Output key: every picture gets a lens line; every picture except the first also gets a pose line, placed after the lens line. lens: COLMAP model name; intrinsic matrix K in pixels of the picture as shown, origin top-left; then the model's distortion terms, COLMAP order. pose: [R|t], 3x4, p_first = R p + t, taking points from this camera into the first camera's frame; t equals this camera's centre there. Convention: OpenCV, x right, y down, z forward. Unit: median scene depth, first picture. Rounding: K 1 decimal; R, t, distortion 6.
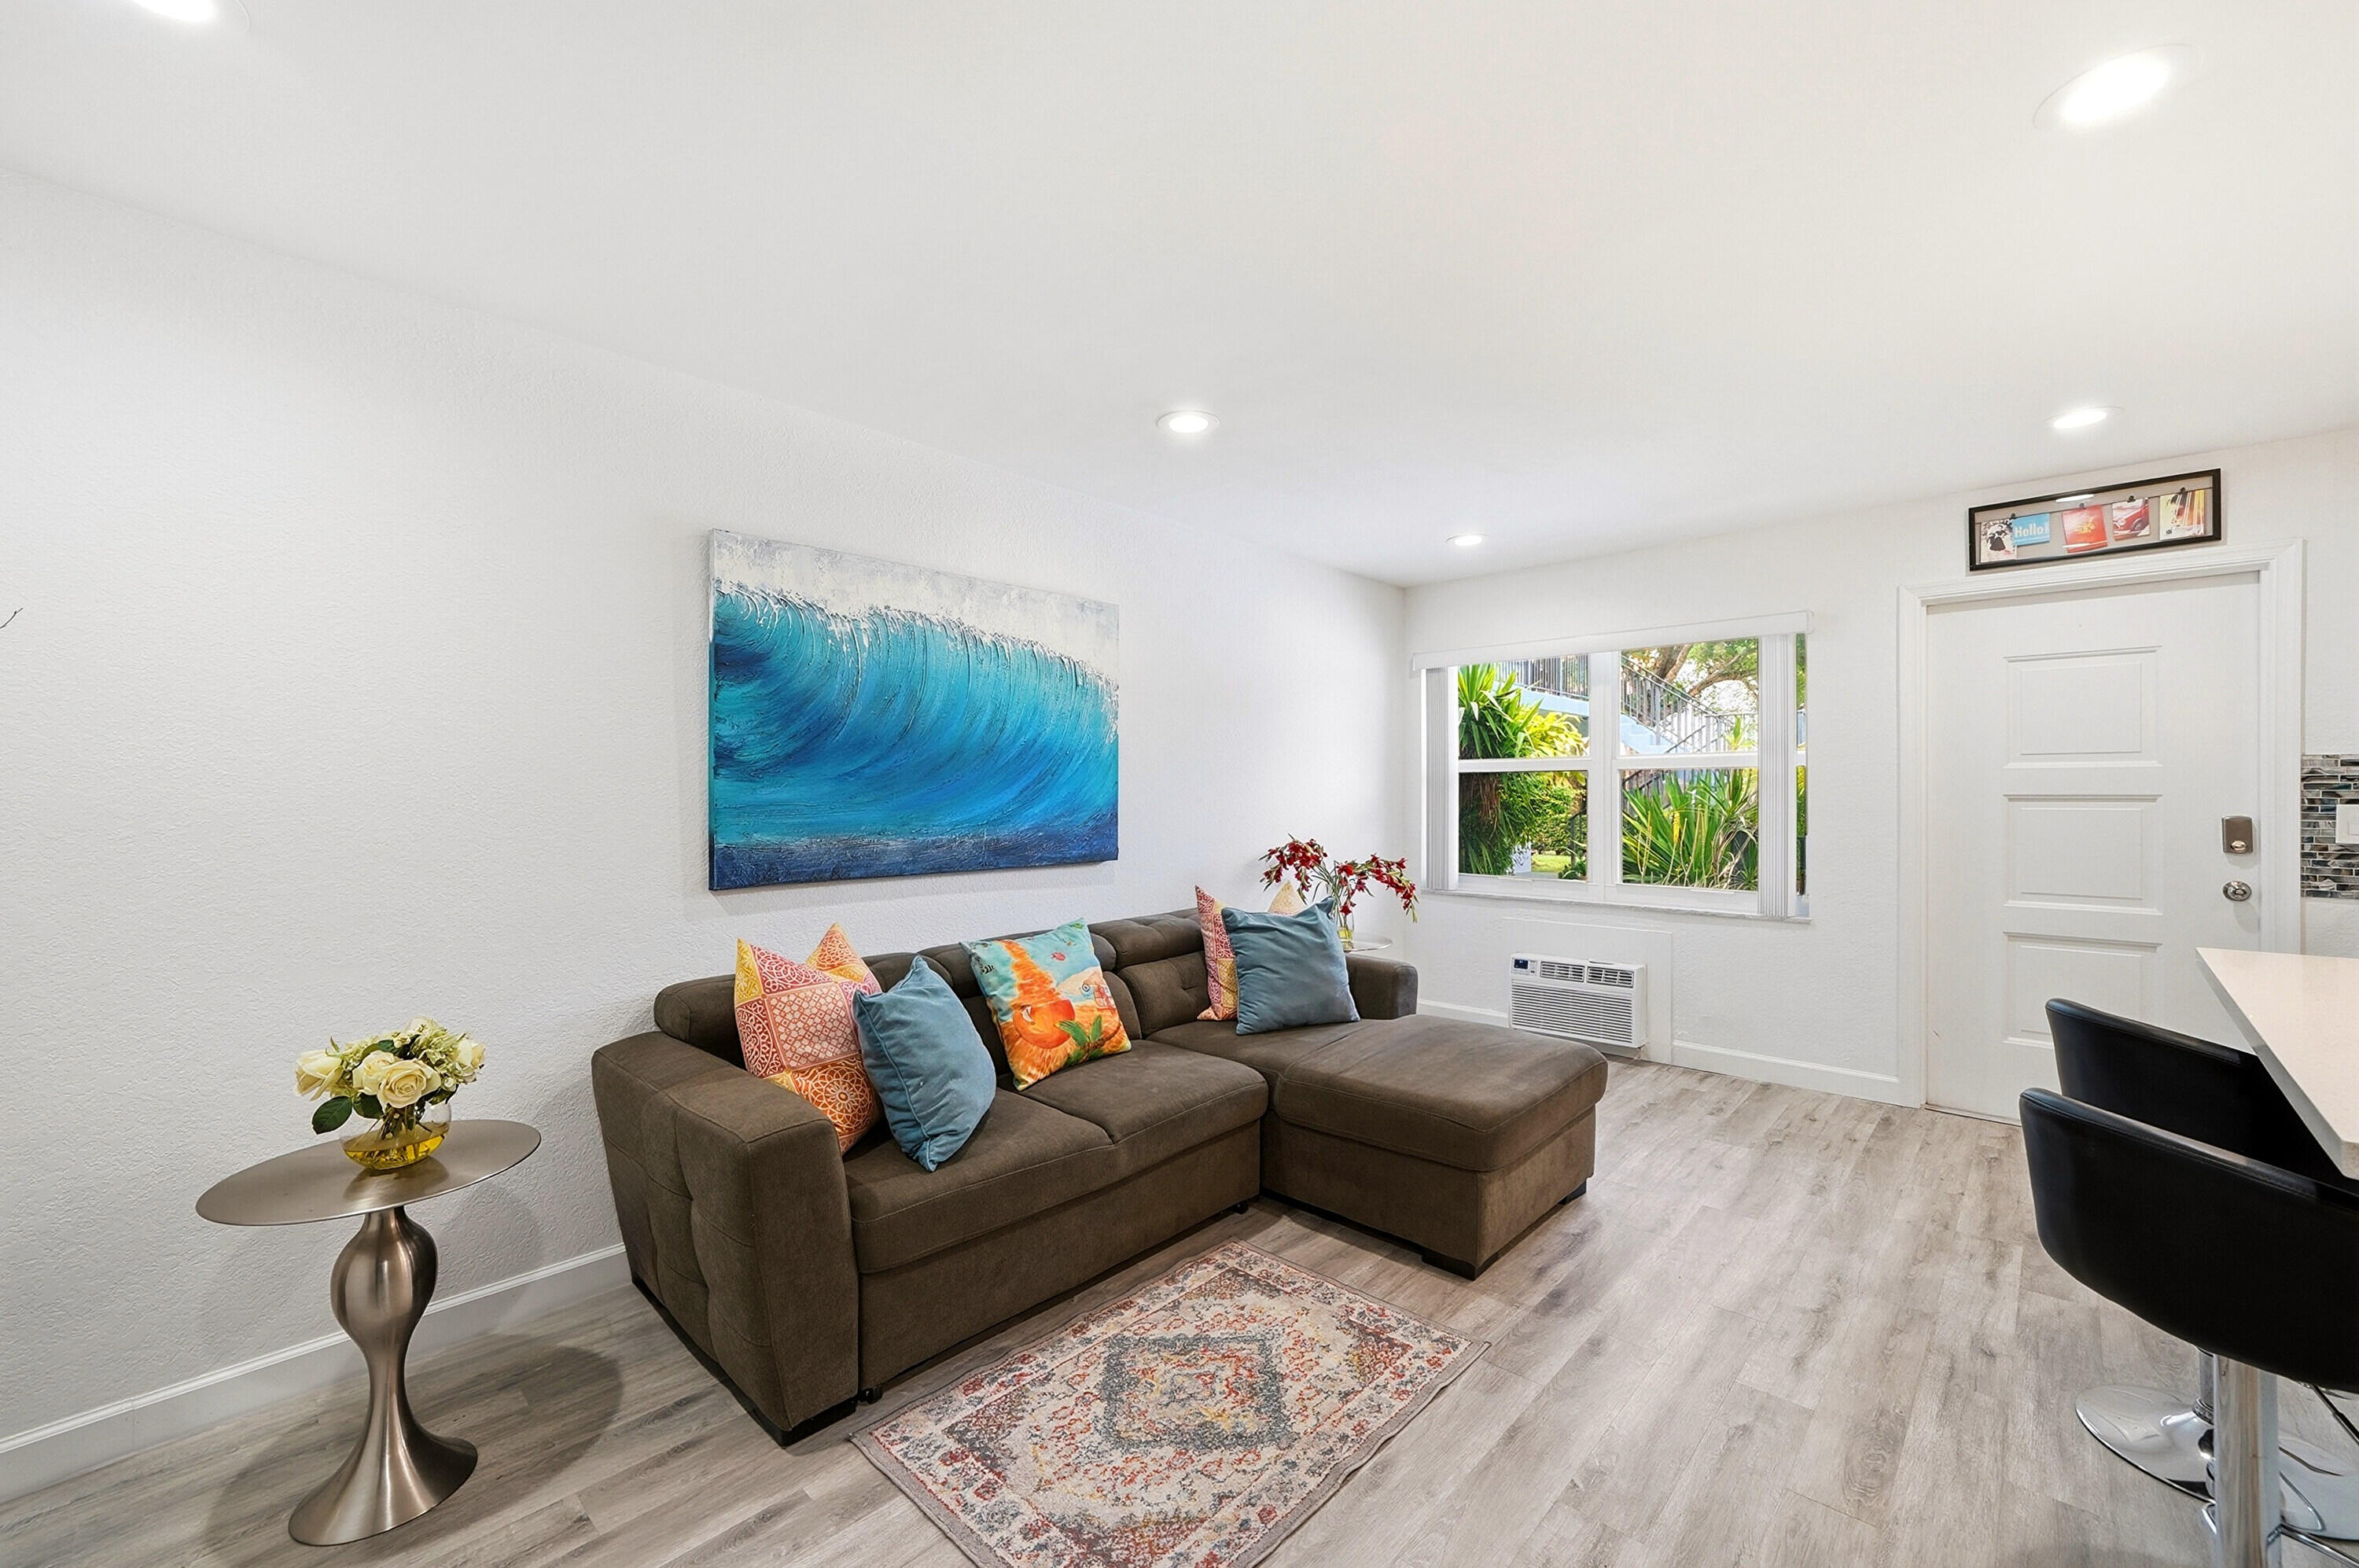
lens RADIAL K [[957.0, 0, 1183.9], [0, 957.0, 787.9], [0, 0, 1]] dist [-0.003685, 0.002049]
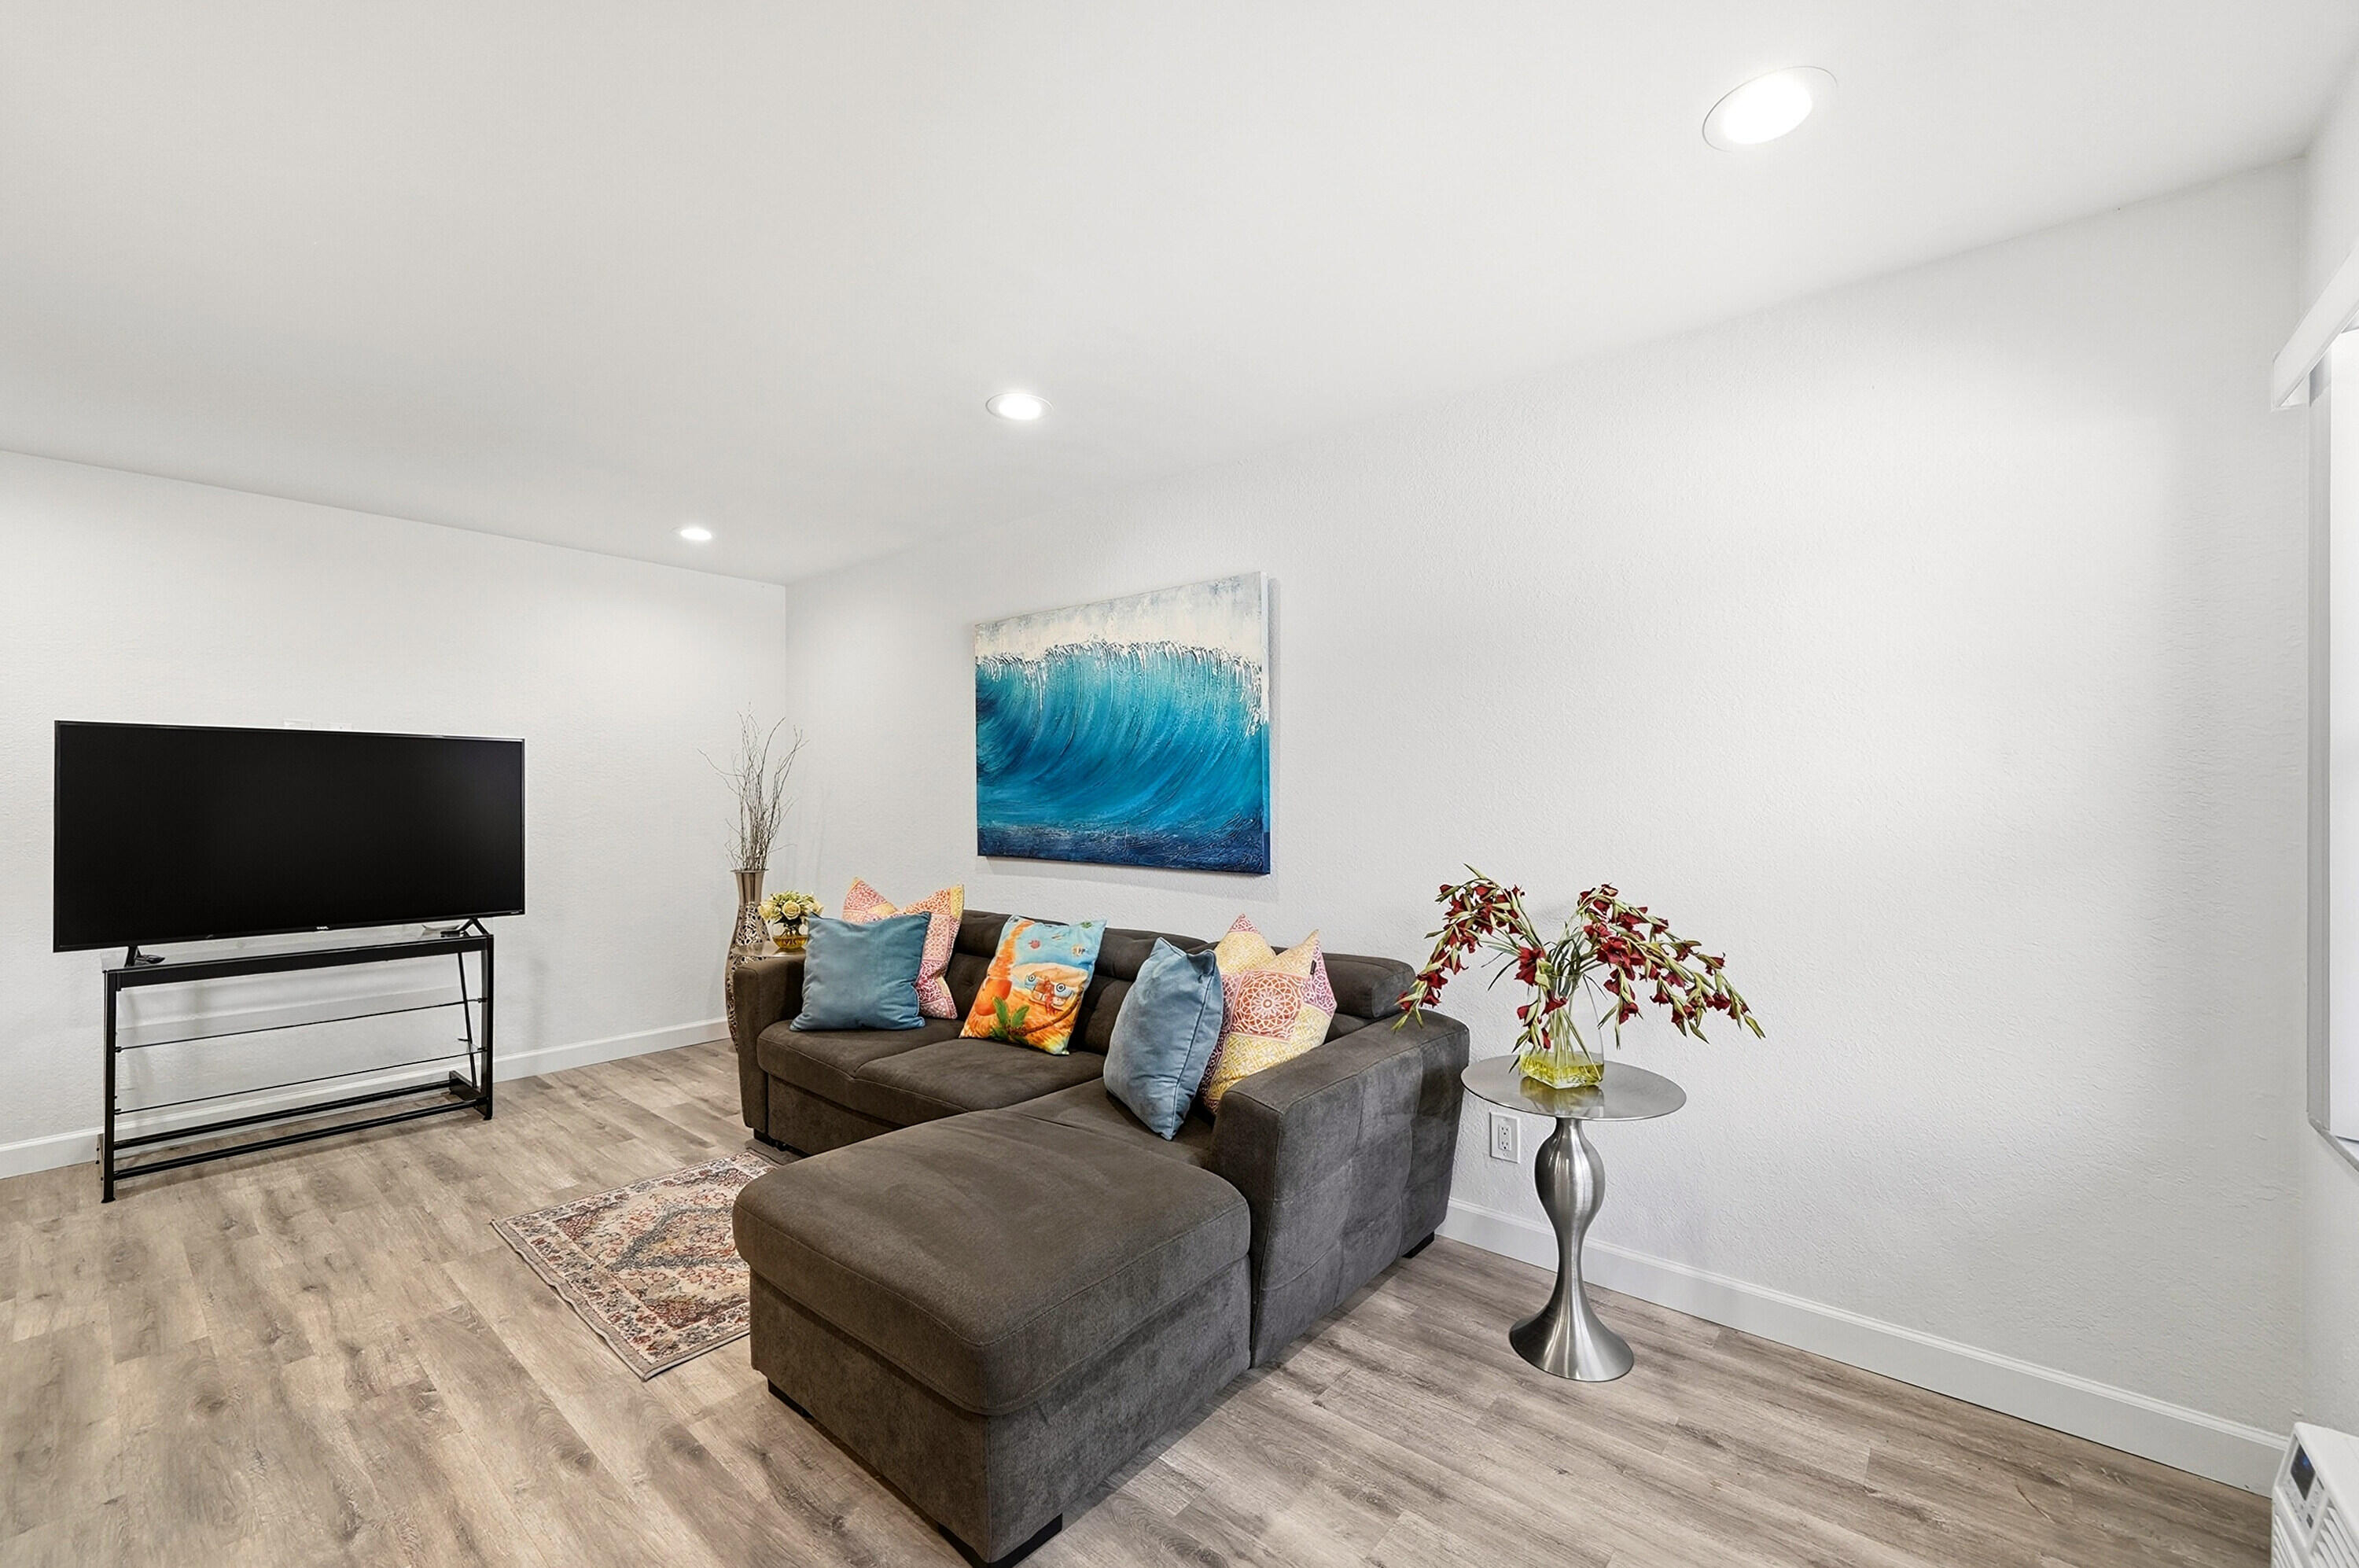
lens RADIAL K [[957.0, 0, 1177.3], [0, 957.0, 792.4], [0, 0, 1]] dist [-0.003685, 0.002049]
pose [[0.043954, 0.000466, -0.999033, 0.920174], [0.003224, 0.999995, 0.000609, 0.002923], [0.999028, -0.003247, 0.043953, 1.063996]]
